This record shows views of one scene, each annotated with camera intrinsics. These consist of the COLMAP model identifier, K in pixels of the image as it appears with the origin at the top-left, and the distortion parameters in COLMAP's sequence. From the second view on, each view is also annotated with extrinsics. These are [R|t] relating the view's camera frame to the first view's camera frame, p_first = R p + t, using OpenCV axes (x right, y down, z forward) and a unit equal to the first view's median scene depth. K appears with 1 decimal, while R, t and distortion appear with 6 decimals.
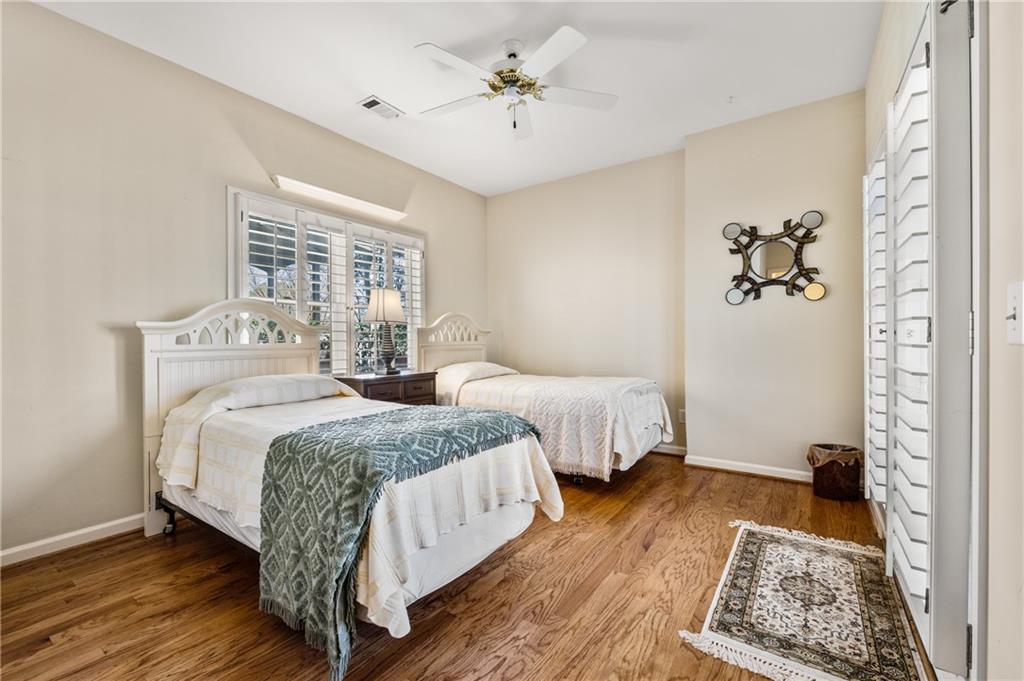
lens RADIAL K [[419.3, 0, 510.5], [0, 419.3, 340.5], [0, 0, 1]] dist [-0.009610, -0.000966]
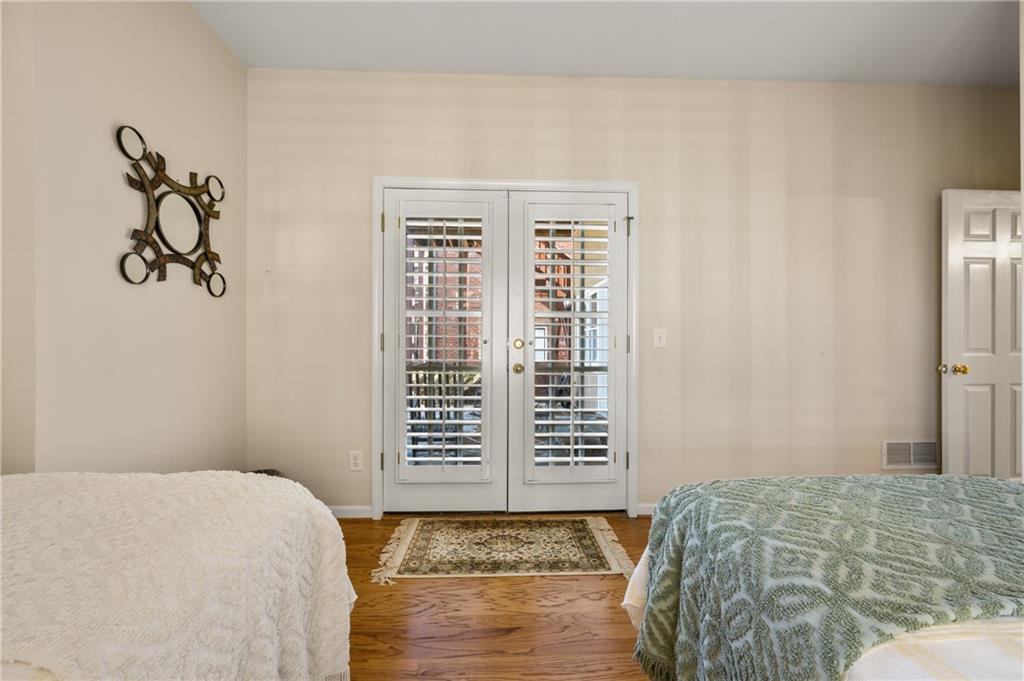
lens RADIAL K [[419.3, 0, 508.0], [0, 419.3, 346.3], [0, 0, 1]] dist [-0.009610, -0.000966]
pose [[-0.605670, 0.002297, 0.795712, -0.180869], [0.007786, 0.999965, 0.003040, -0.004839], [-0.795678, 0.008036, -0.605667, 1.004448]]
